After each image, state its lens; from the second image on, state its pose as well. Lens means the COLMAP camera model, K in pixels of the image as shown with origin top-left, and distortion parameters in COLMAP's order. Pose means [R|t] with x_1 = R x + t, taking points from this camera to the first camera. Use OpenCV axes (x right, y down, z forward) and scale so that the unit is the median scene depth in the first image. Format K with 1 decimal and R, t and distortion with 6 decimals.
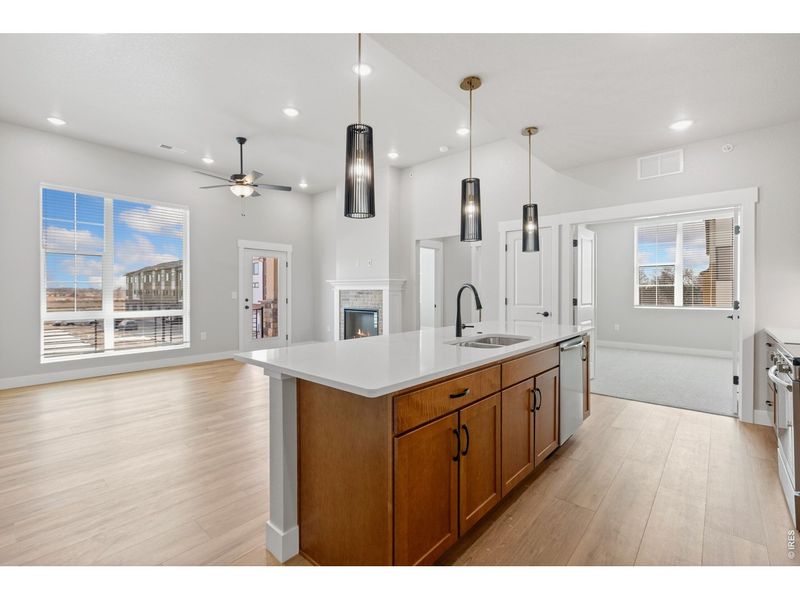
lens RADIAL K [[361.8, 0, 402.1], [0, 361.8, 292.6], [0, 0, 1]] dist [0.001039, -0.000503]
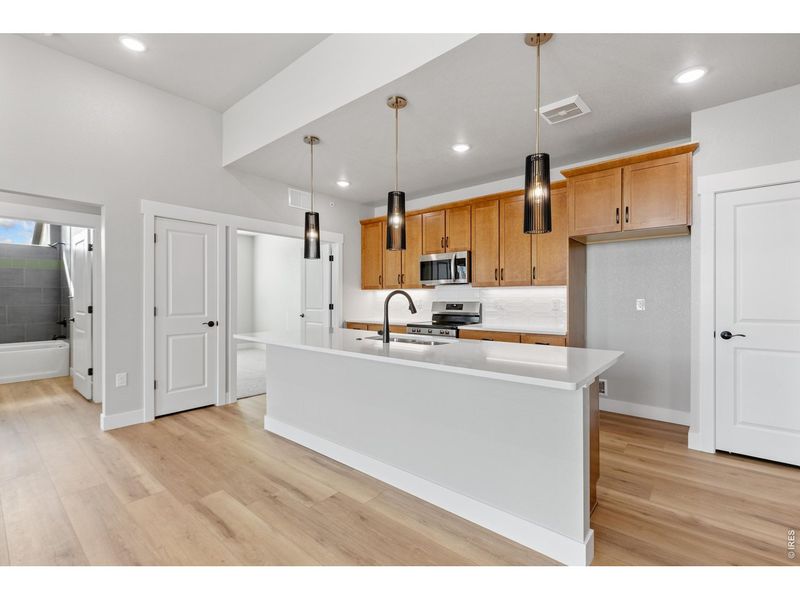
lens RADIAL K [[363.4, 0, 400.0], [0, 363.4, 300.0], [0, 0, 1]] dist [0.000838, -0.000123]
pose [[-0.015720, -0.003417, 0.999871, -0.369727], [0.003821, 0.999987, 0.003477, 0.000290], [-0.999869, 0.003876, -0.015707, 0.422339]]
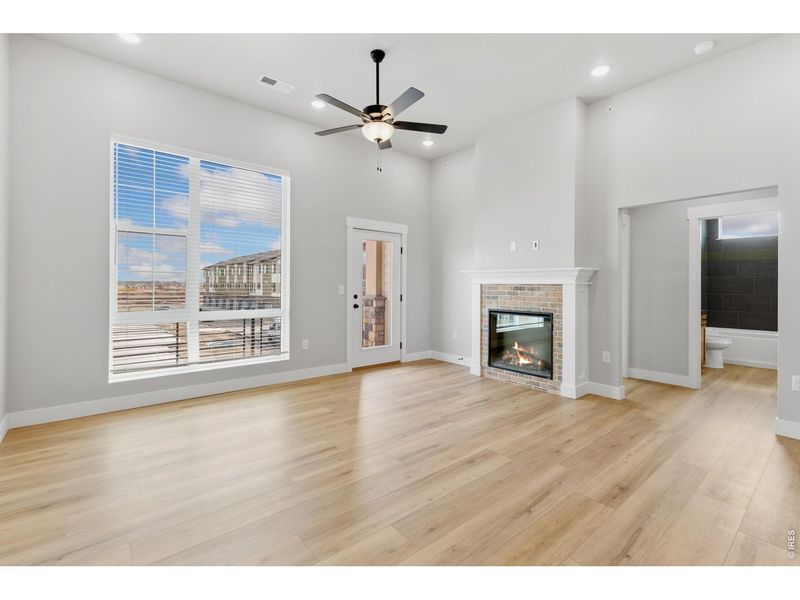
lens RADIAL K [[367.9, 0, 402.4], [0, 367.9, 285.0], [0, 0, 1]] dist [-0.000475, 0.000229]
pose [[0.987934, 0.005550, -0.154776, -0.240142], [-0.006402, 0.999967, -0.005006, -0.000558], [0.154744, 0.005936, 0.987937, 0.285625]]
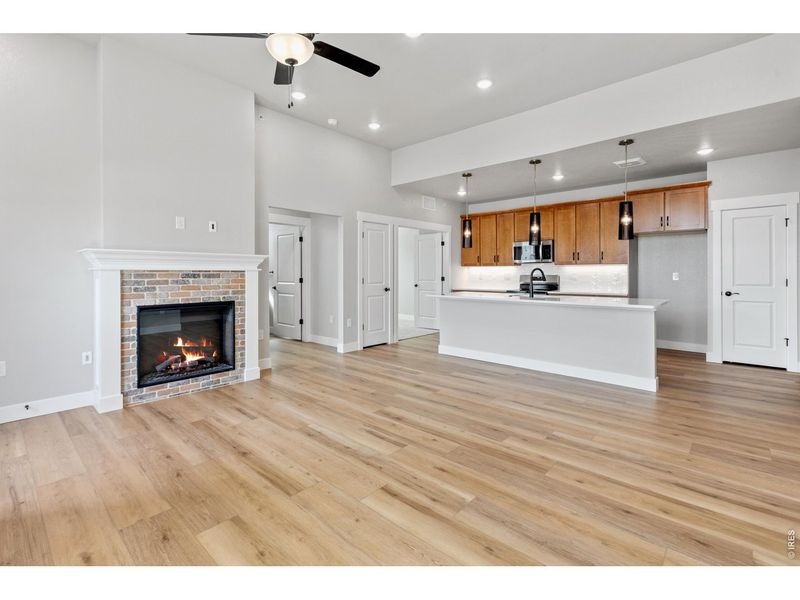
lens RADIAL K [[373.2, 0, 400.8], [0, 373.2, 273.4], [0, 0, 1]] dist [0.001691, 0.000087]
pose [[0.015555, -0.000776, 0.999879, -0.740158], [0.006088, 0.999981, 0.000682, -0.000983], [-0.999860, 0.006077, 0.015560, 0.701695]]
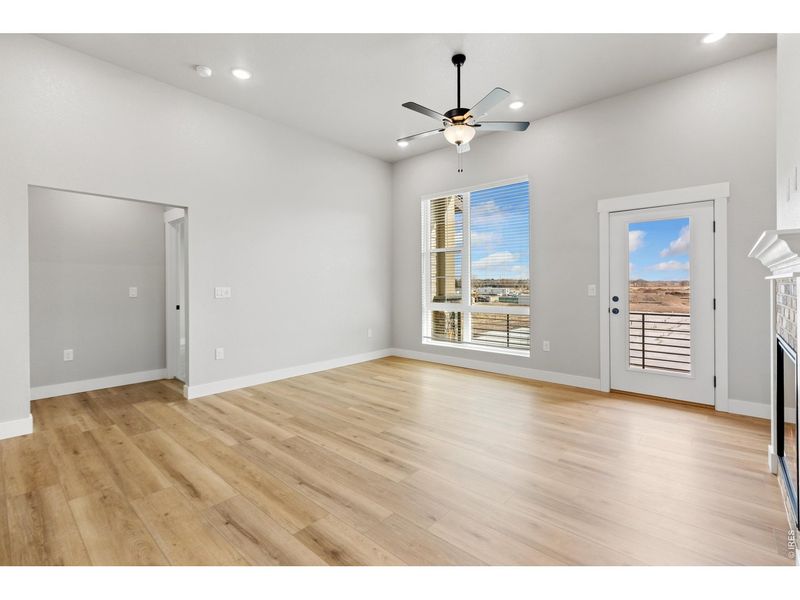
lens RADIAL K [[367.9, 0, 402.4], [0, 367.9, 285.0], [0, 0, 1]] dist [-0.000475, 0.000229]
pose [[-0.003344, -0.000759, -0.999994, 0.195679], [0.000399, 1.000000, -0.000761, -0.001707], [0.999994, -0.000401, -0.003344, 0.733707]]
